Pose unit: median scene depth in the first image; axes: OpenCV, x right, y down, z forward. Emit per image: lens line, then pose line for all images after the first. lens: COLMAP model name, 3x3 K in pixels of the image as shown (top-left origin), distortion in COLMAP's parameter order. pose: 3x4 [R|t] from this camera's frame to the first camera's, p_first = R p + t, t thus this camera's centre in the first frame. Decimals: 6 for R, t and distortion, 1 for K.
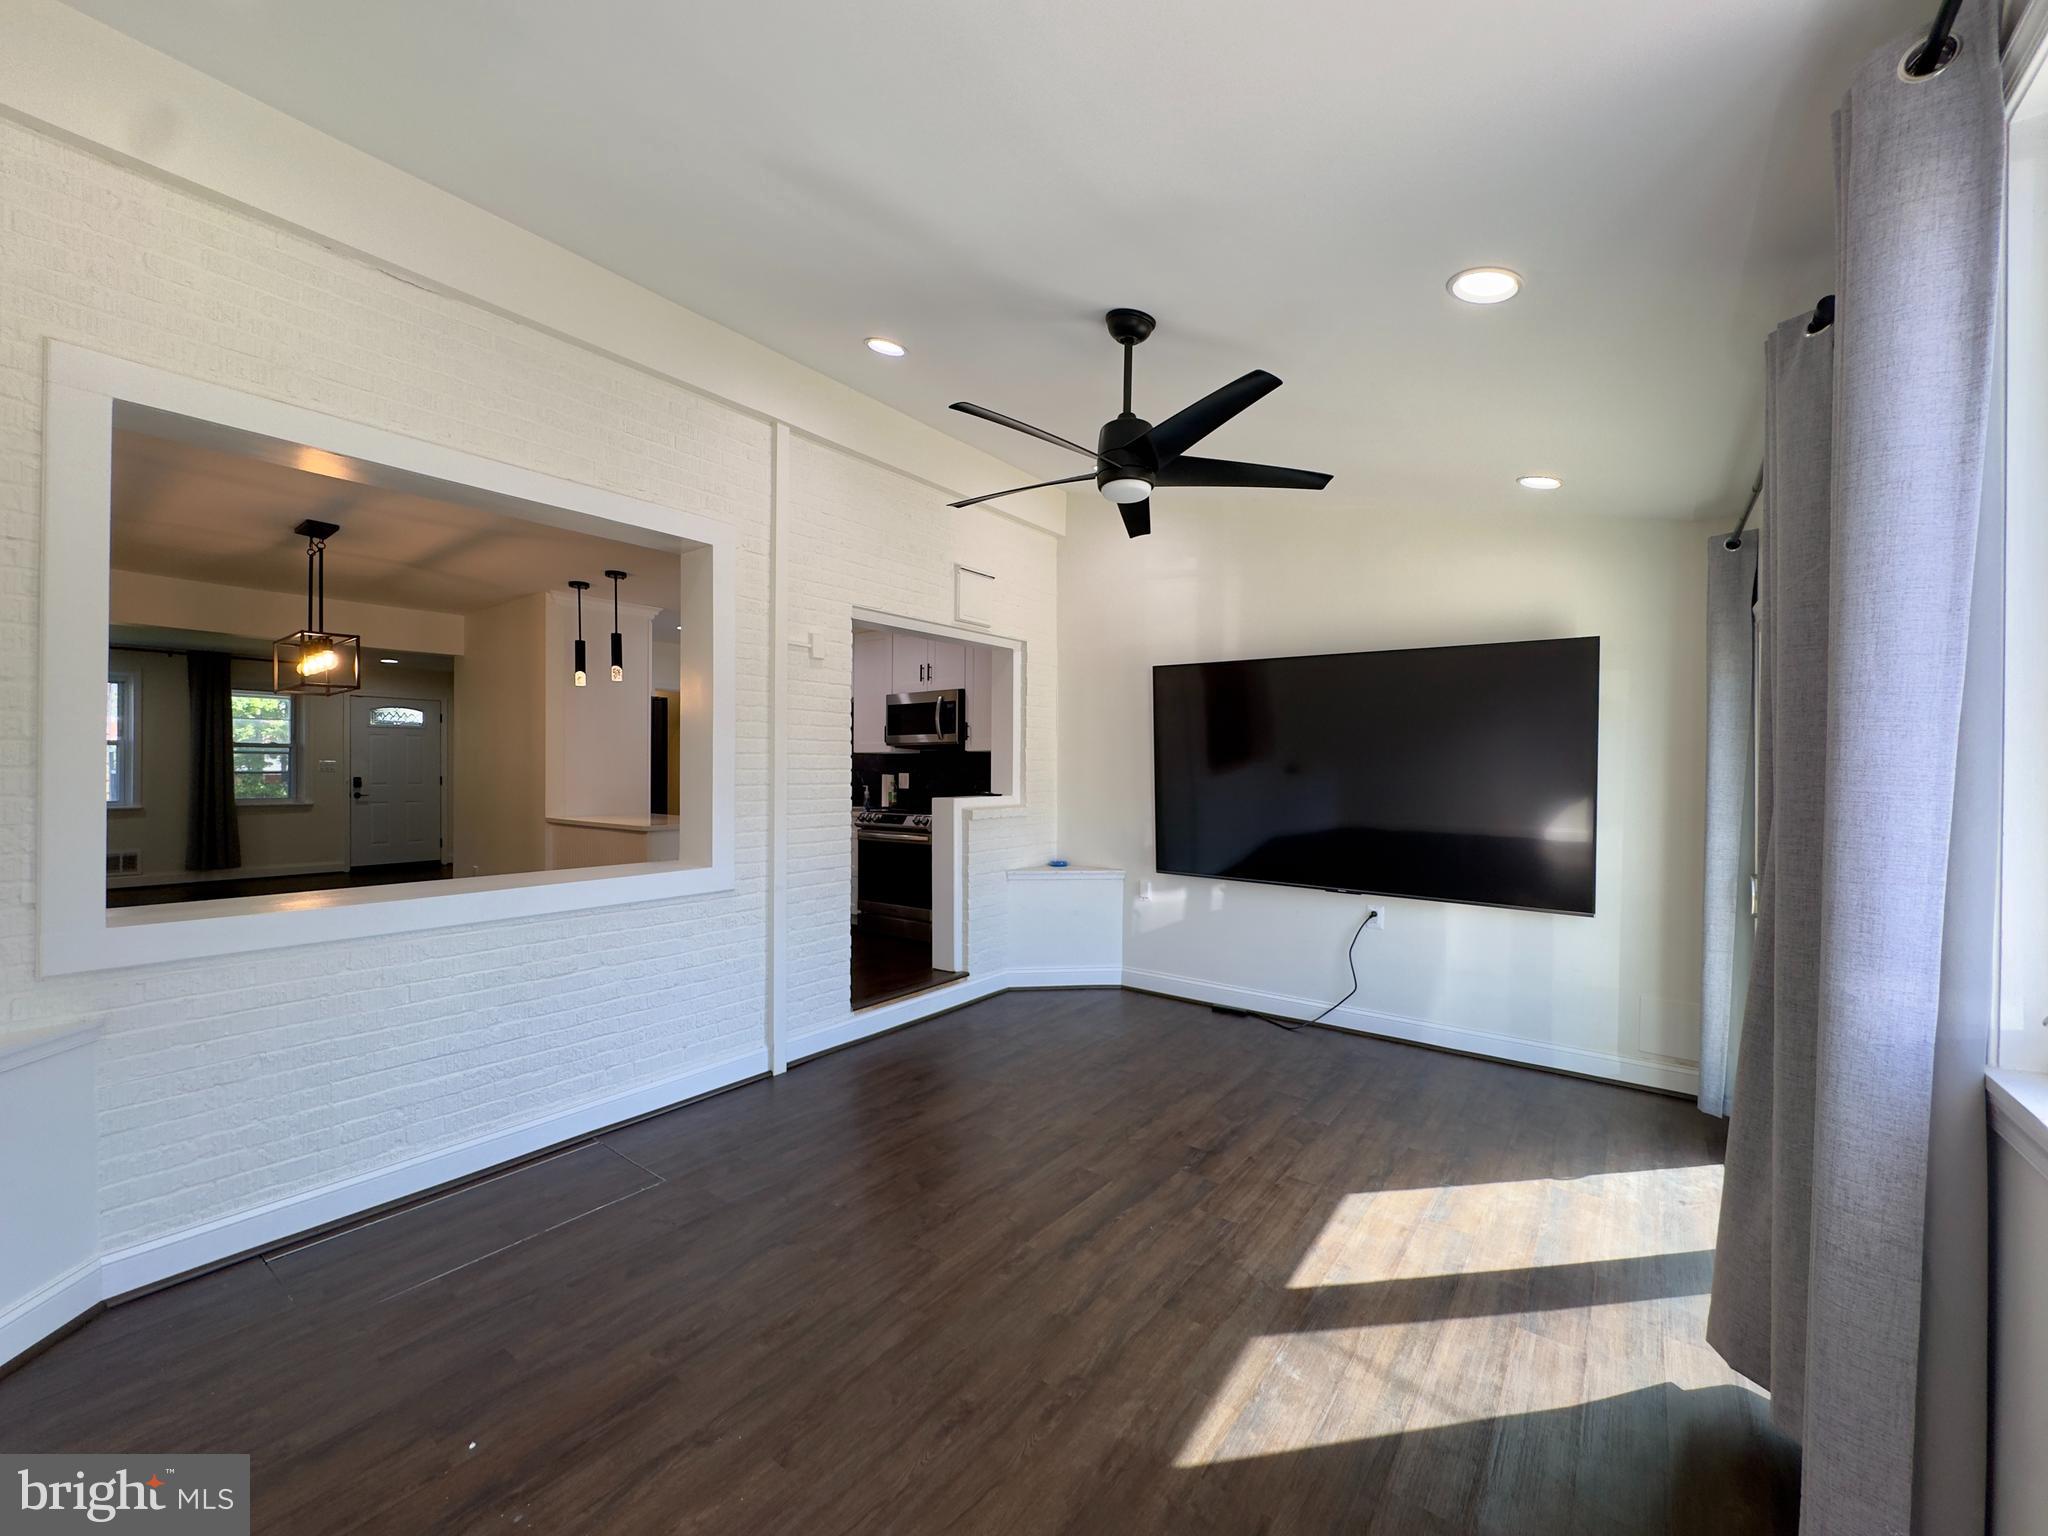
lens RADIAL K [[820.1, 0, 1024.0], [0, 820.1, 768.0], [0, 0, 1]] dist [-0.000279, 0.000278]
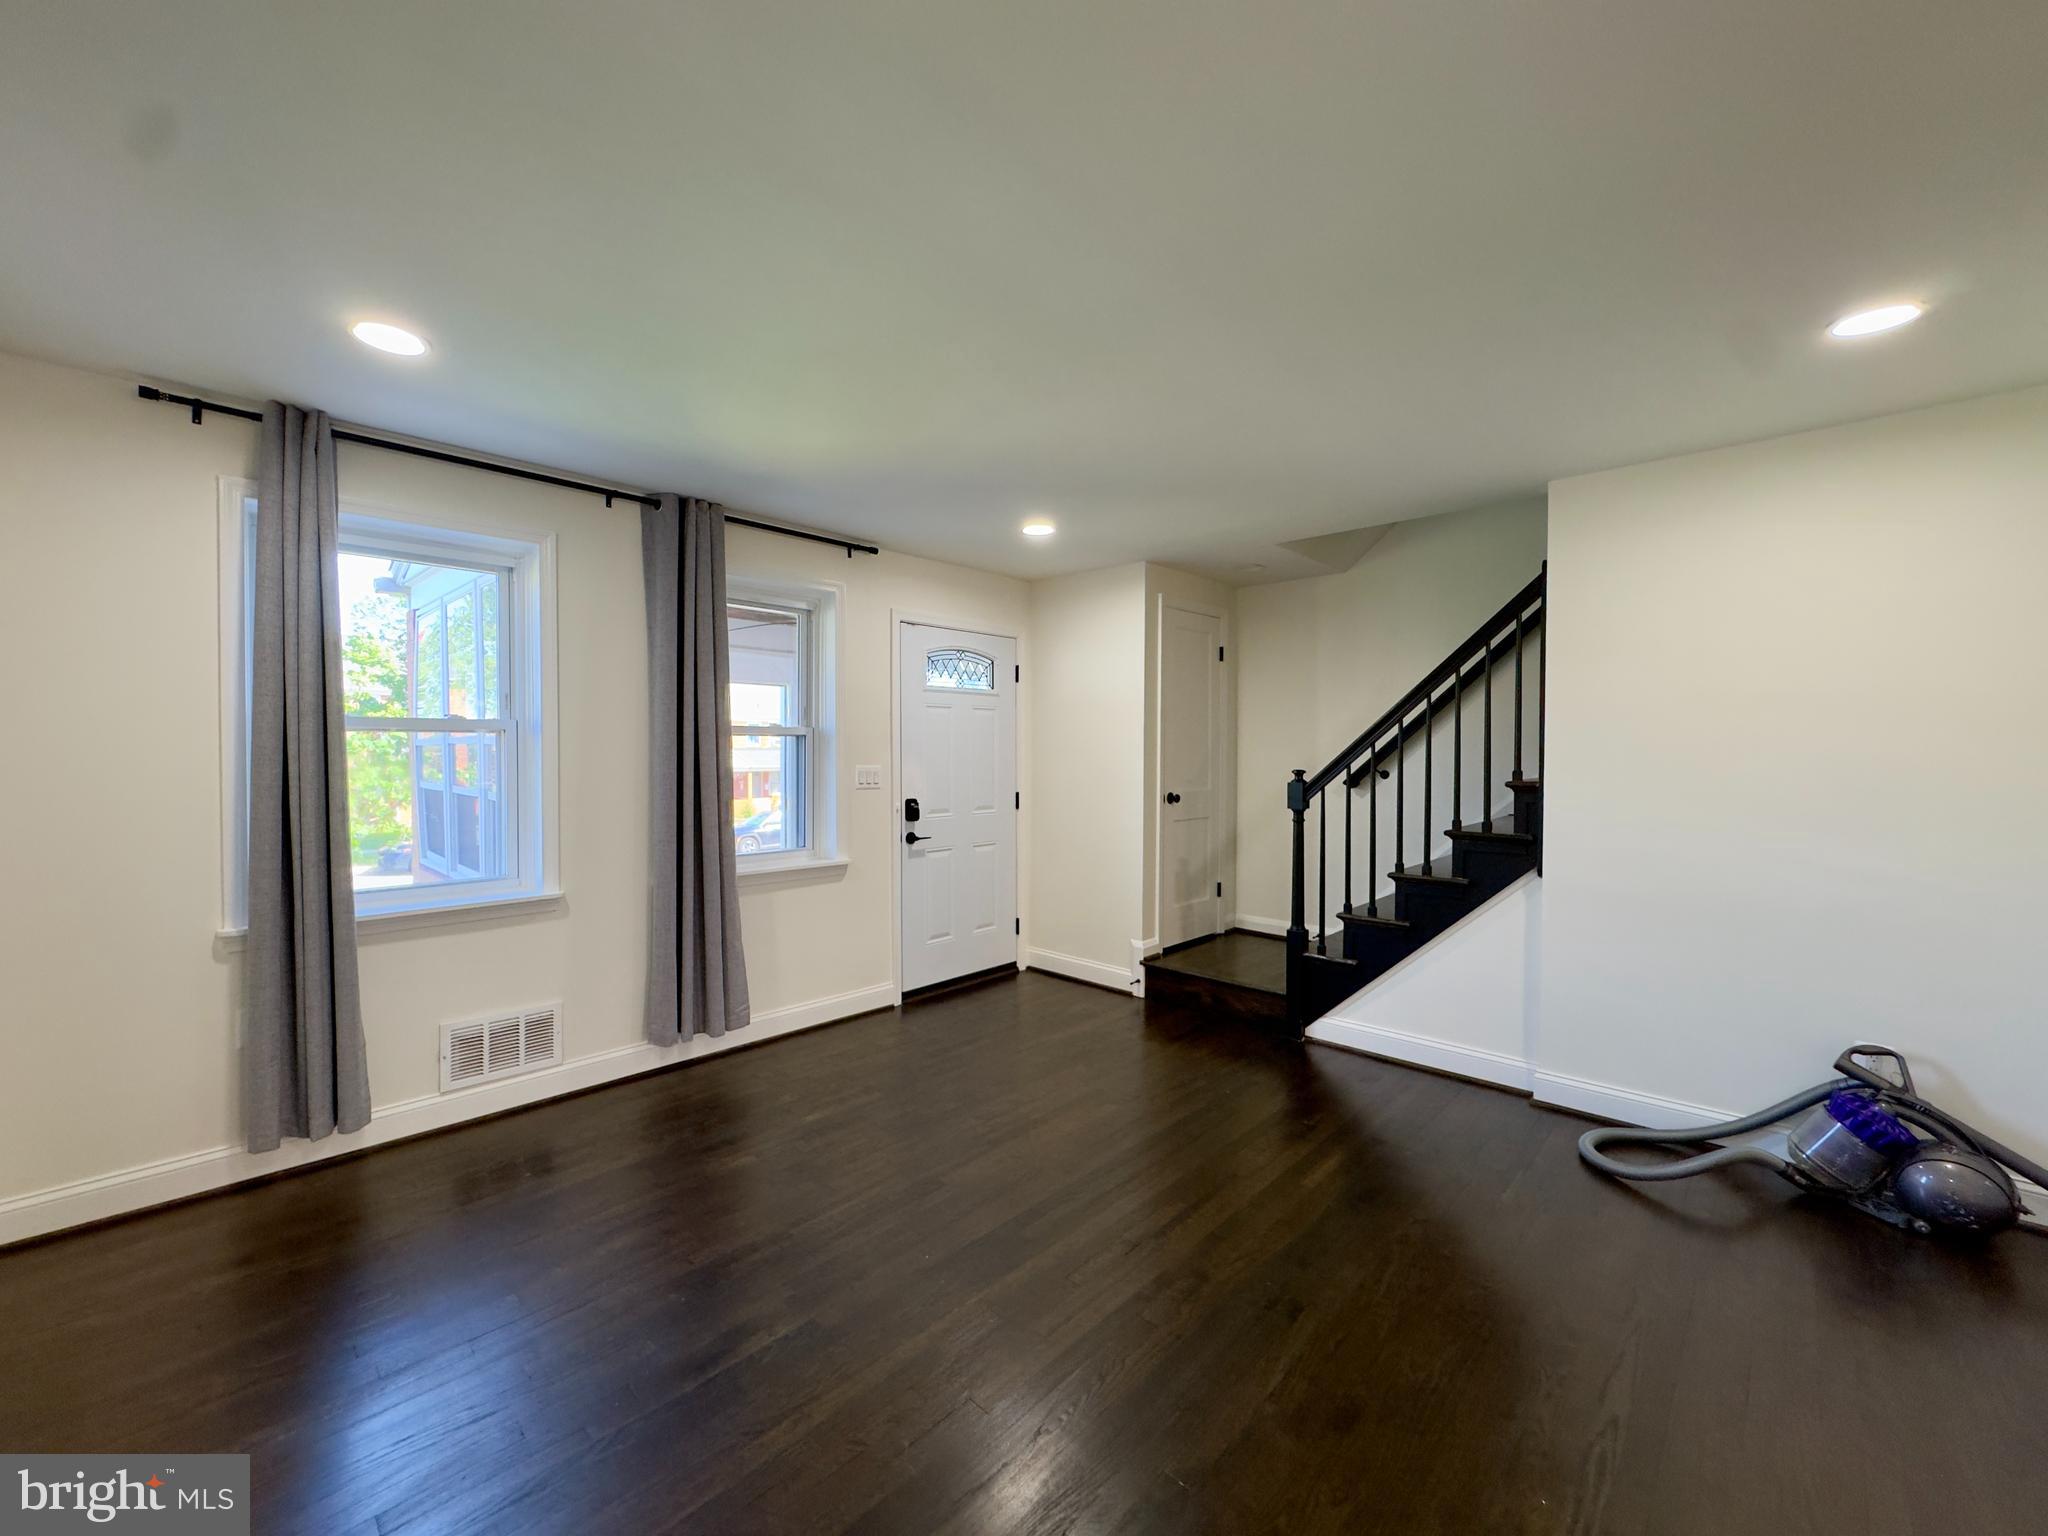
lens RADIAL K [[820.1, 0, 1024.0], [0, 820.1, 768.0], [0, 0, 1]] dist [-0.000279, 0.000278]
pose [[0.994118, 0.003887, -0.108232, -1.042003], [-0.001907, 0.999829, 0.018395, -0.021757], [0.108285, -0.018081, 0.993955, 0.816332]]
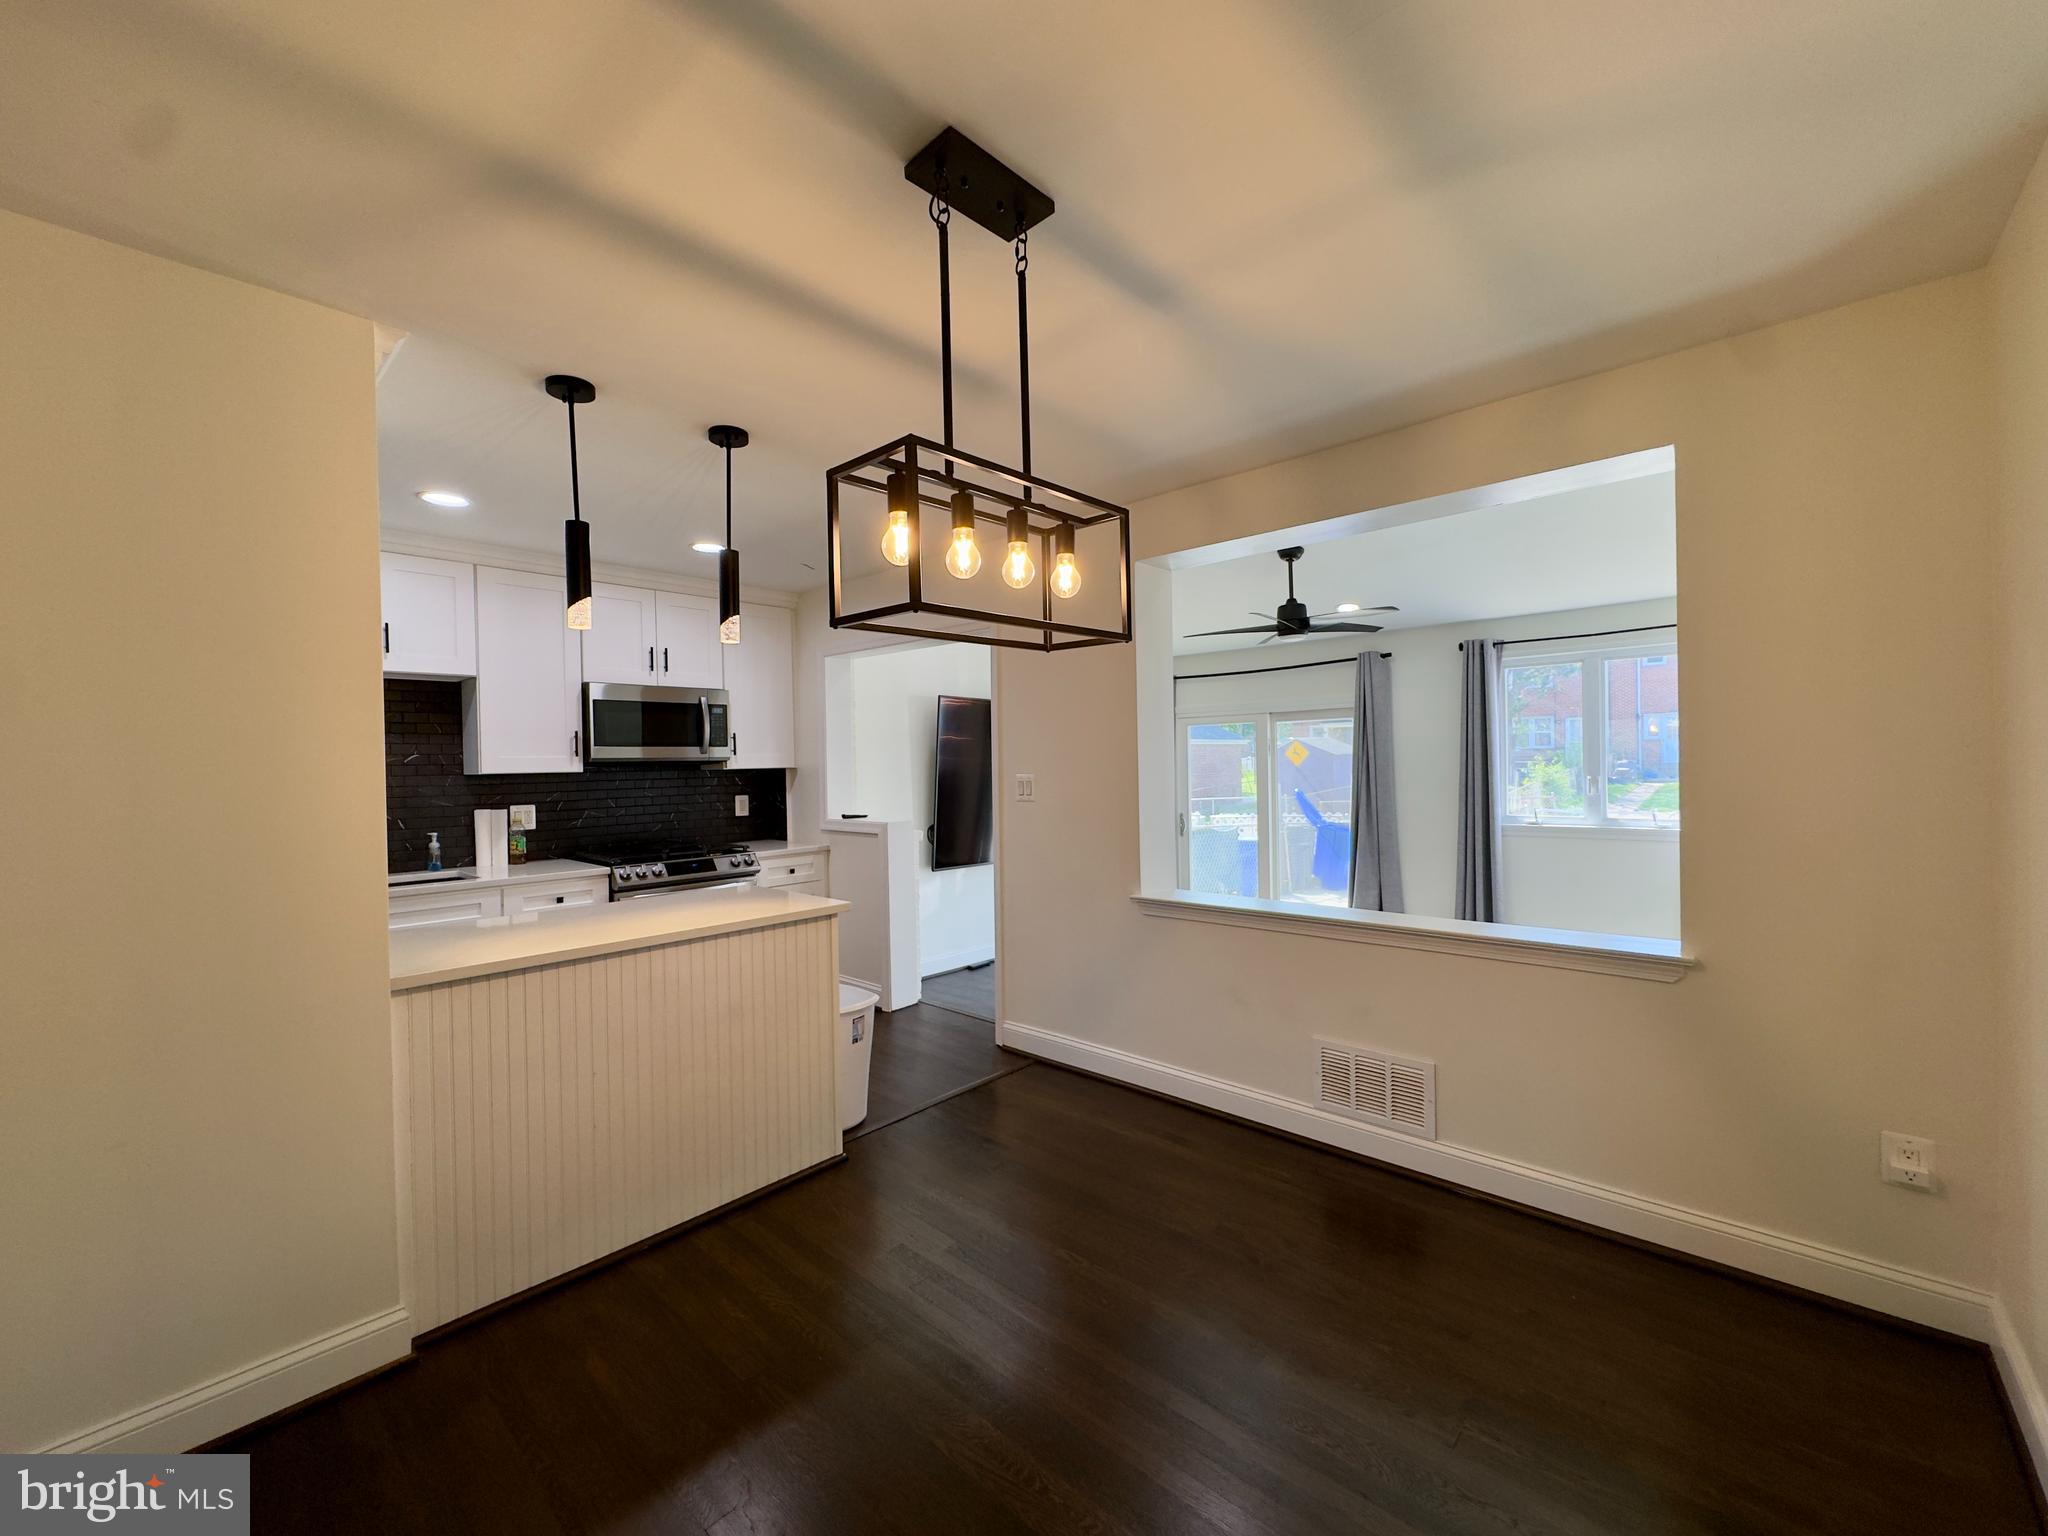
lens RADIAL K [[830.9, 0, 1010.3], [0, 830.9, 765.4], [0, 0, 1]] dist [-0.014033, -0.000078]
pose [[0.096293, -0.007103, 0.995328, -0.765749], [0.018586, 0.999813, 0.005337, -0.021570], [-0.995179, 0.017986, 0.096407, 0.601013]]
